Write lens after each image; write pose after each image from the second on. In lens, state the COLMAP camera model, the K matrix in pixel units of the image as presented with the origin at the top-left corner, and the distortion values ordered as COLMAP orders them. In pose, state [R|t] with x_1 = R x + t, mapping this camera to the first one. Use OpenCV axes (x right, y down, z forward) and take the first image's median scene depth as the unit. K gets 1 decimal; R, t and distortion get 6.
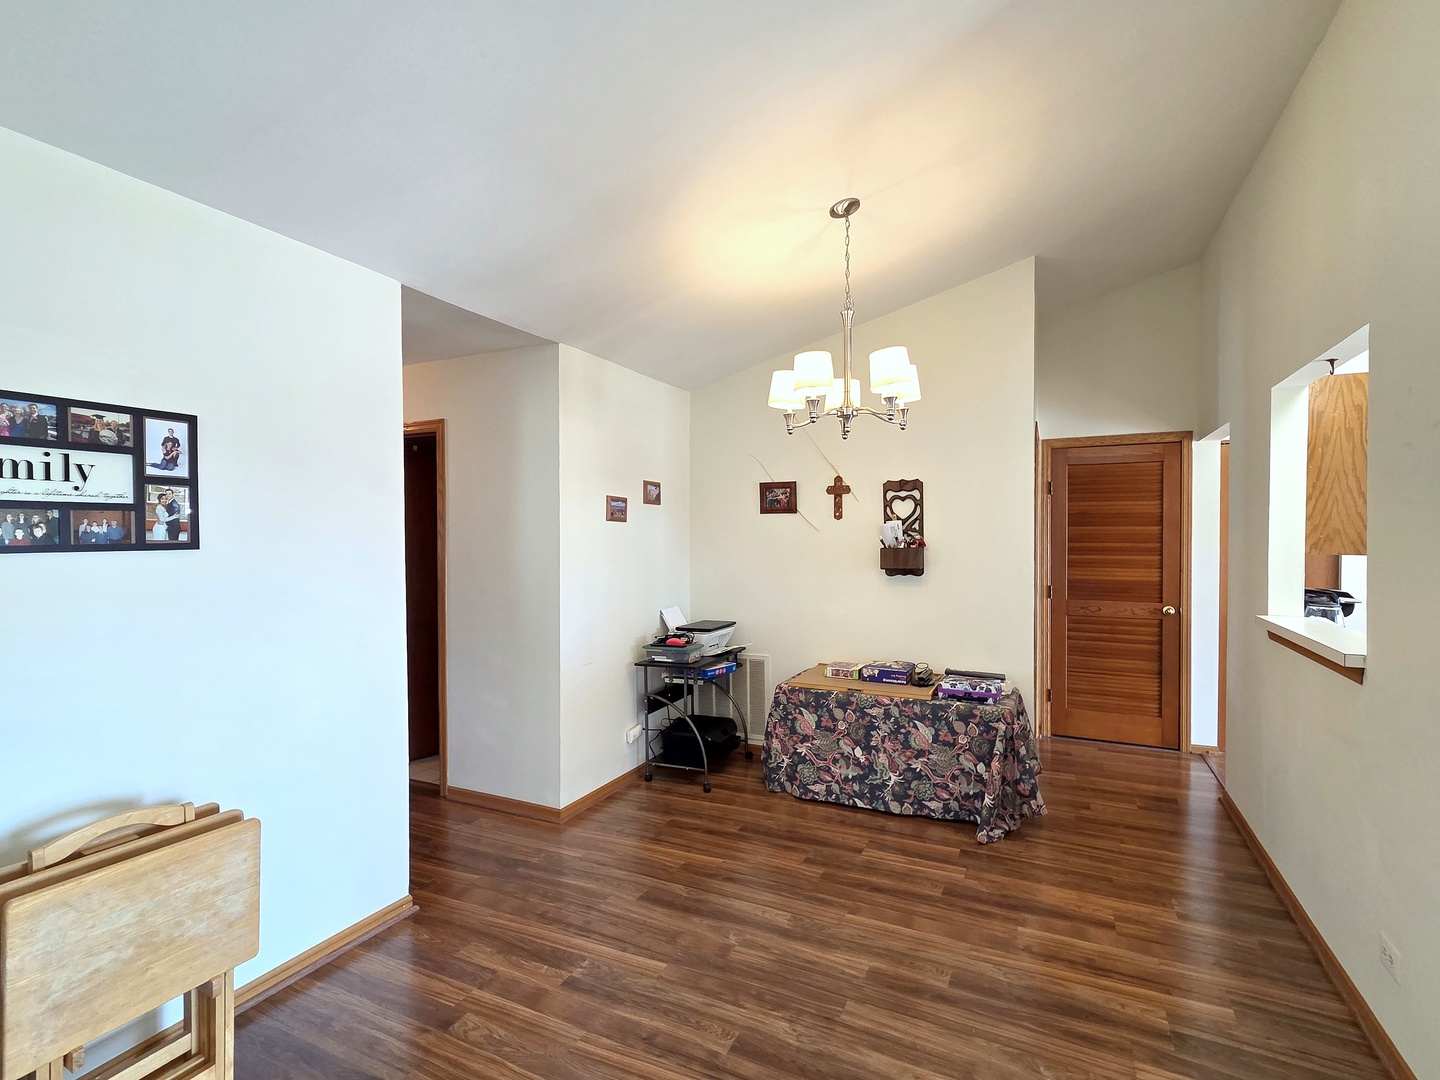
lens RADIAL K [[693.6, 0, 702.6], [0, 693.6, 541.9], [0, 0, 1]] dist [-0.000376, 0.002977]
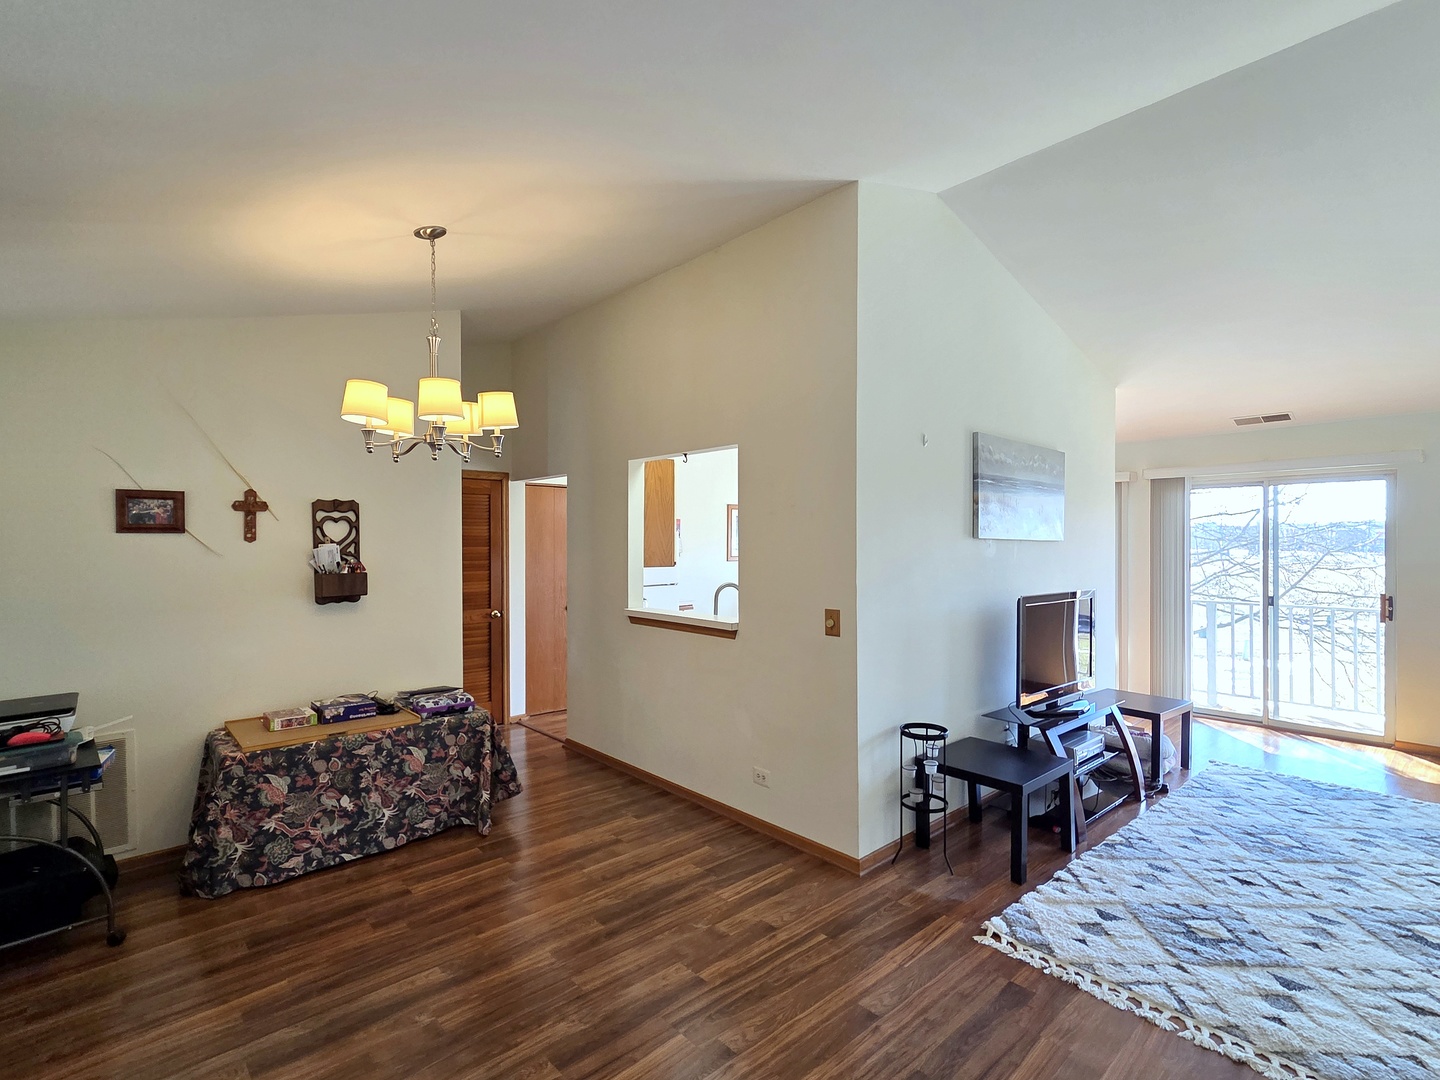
lens RADIAL K [[693.6, 0, 729.6], [0, 693.6, 544.5], [0, 0, 1]] dist [-0.000376, 0.002977]
pose [[0.359805, -0.002239, 0.933025, -0.446299], [0.013756, 0.999901, -0.002906, -0.022672], [-0.932926, 0.013881, 0.359800, 0.204624]]
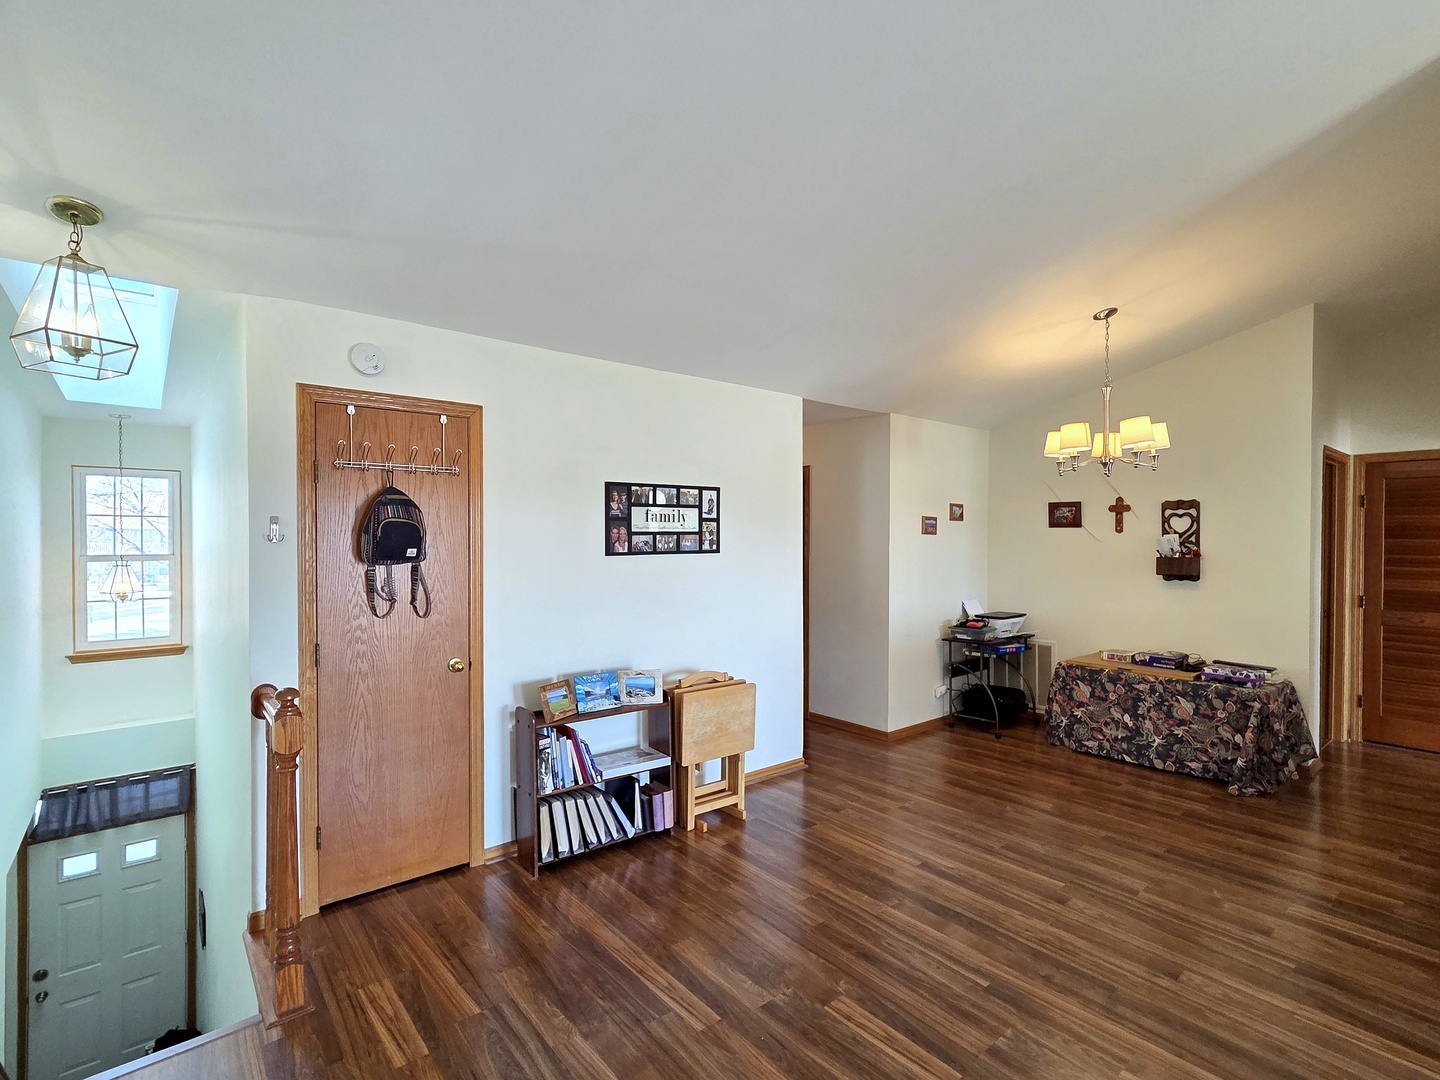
lens RADIAL K [[693.6, 0, 713.9], [0, 693.6, 543.0], [0, 0, 1]] dist [-0.000376, 0.002977]
pose [[0.917742, 0.009965, -0.397053, 0.033033], [-0.009589, 0.999950, 0.002931, -0.013252], [0.397062, 0.001117, 0.917791, -0.468885]]
